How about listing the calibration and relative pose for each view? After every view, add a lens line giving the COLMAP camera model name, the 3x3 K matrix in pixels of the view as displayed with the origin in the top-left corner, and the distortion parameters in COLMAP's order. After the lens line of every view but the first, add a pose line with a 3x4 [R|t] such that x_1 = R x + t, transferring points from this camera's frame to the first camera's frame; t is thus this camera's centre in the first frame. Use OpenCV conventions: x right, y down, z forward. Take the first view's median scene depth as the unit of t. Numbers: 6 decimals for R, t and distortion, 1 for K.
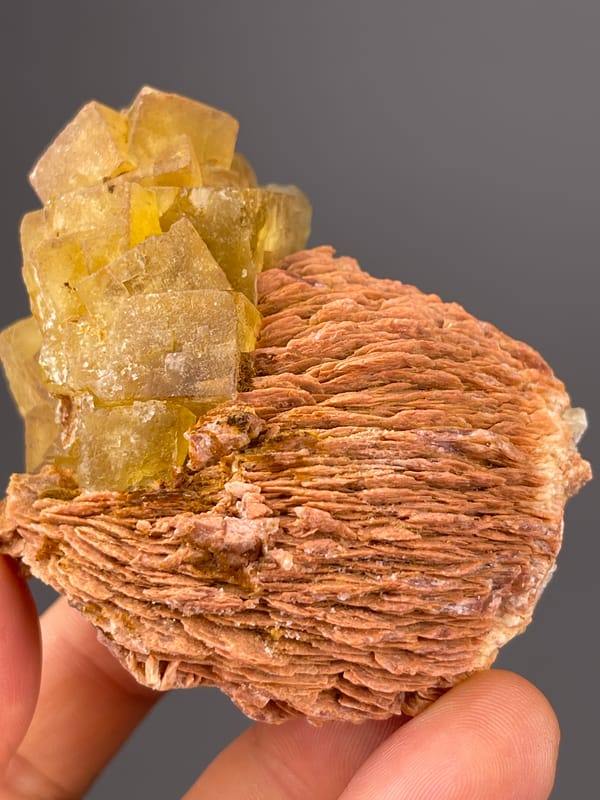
lens RADIAL K [[1566.8, 0, 300.0], [0, 1566.8, 400.0], [0, 0, 1]] dist [0.052516, -0.043782]
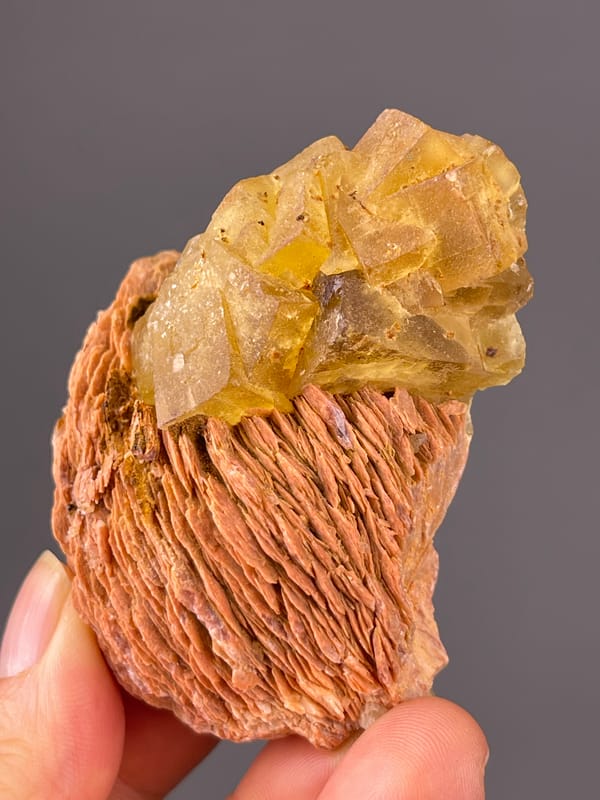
lens RADIAL K [[1566.8, 0, 300.0], [0, 1566.8, 400.0], [0, 0, 1]] dist [0.052516, -0.043782]
pose [[0.332396, 0.903155, -0.271704, 0.272163], [-0.522490, 0.416175, 0.744179, -0.880868], [0.785186, -0.105400, 0.610225, 0.399389]]
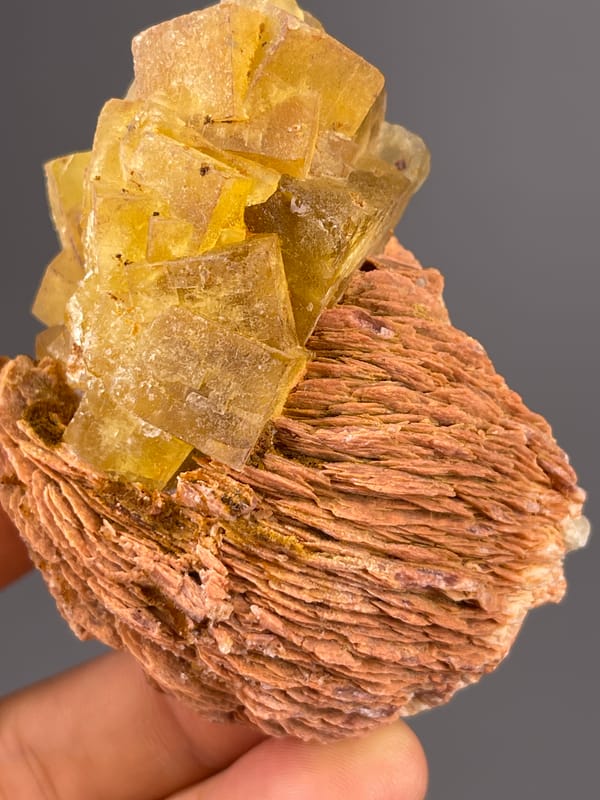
lens RADIAL K [[1566.8, 0, 300.0], [0, 1566.8, 400.0], [0, 0, 1]] dist [0.052516, -0.043782]
pose [[0.923157, 0.371786, 0.097758, -0.115511], [-0.368212, 0.782088, 0.502751, -0.517797], [0.110460, -0.500114, 0.858886, 0.215395]]
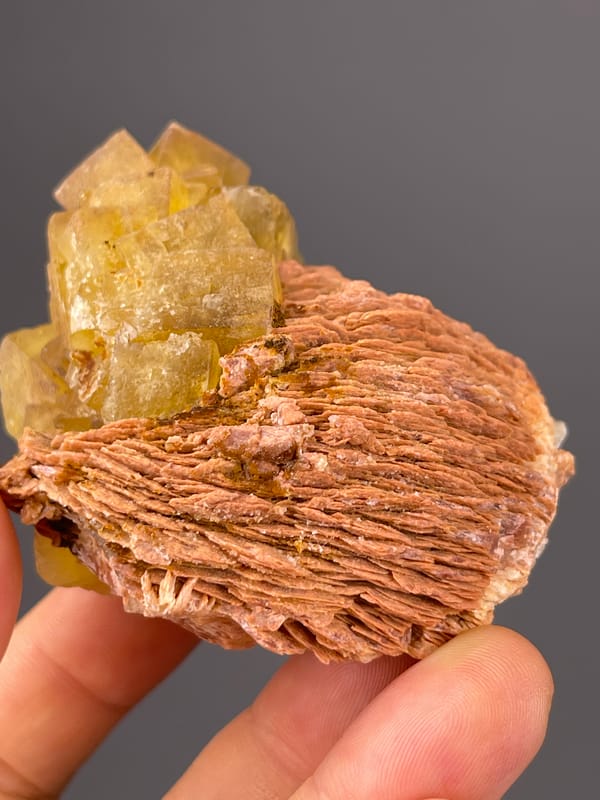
lens RADIAL K [[1566.8, 0, 300.0], [0, 1566.8, 400.0], [0, 0, 1]] dist [0.052516, -0.043782]
pose [[0.986123, 0.093945, 0.136877, -0.162135], [-0.044527, 0.943946, -0.327082, 0.389268], [-0.159932, 0.316449, 0.935030, 0.012231]]
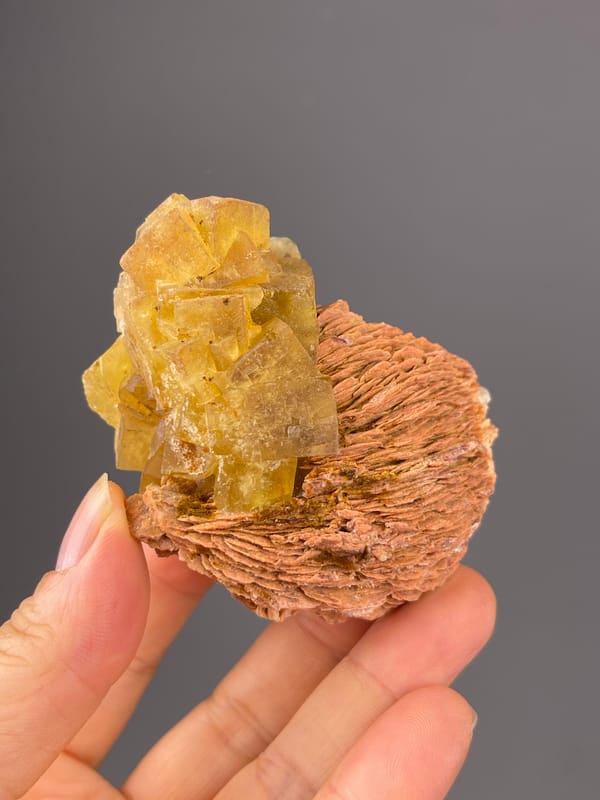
lens RADIAL K [[1048.1, 0, 300.0], [0, 1048.1, 400.0], [0, 0, 1]] dist [0.036079, 0.015674]
pose [[0.907202, -0.145407, 0.394767, -0.459338], [-0.010699, 0.930091, 0.367173, -0.413145], [-0.420558, -0.337324, 0.842225, 0.189205]]
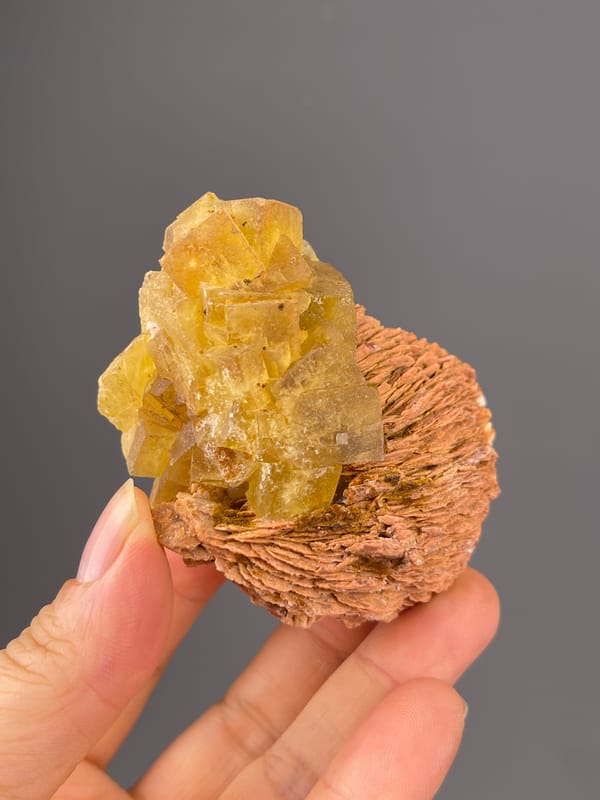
lens RADIAL K [[1048.1, 0, 300.0], [0, 1048.1, 400.0], [0, 0, 1]] dist [0.036079, 0.015674]
pose [[0.808656, -0.147660, 0.569449, -0.664565], [-0.090982, 0.924949, 0.369041, -0.415617], [-0.581204, -0.350237, 0.734531, 0.325837]]
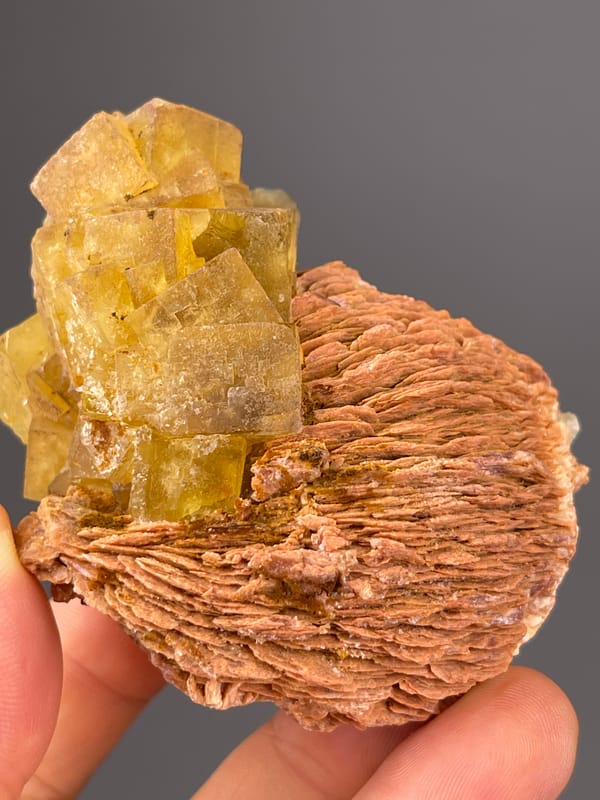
lens RADIAL K [[1566.8, 0, 300.0], [0, 1566.8, 400.0], [0, 0, 1]] dist [0.052516, -0.043782]
pose [[0.968272, -0.029081, 0.248200, -0.295415], [0.002933, 0.994460, 0.105077, -0.129366], [-0.249880, -0.101015, 0.962993, 0.011304]]
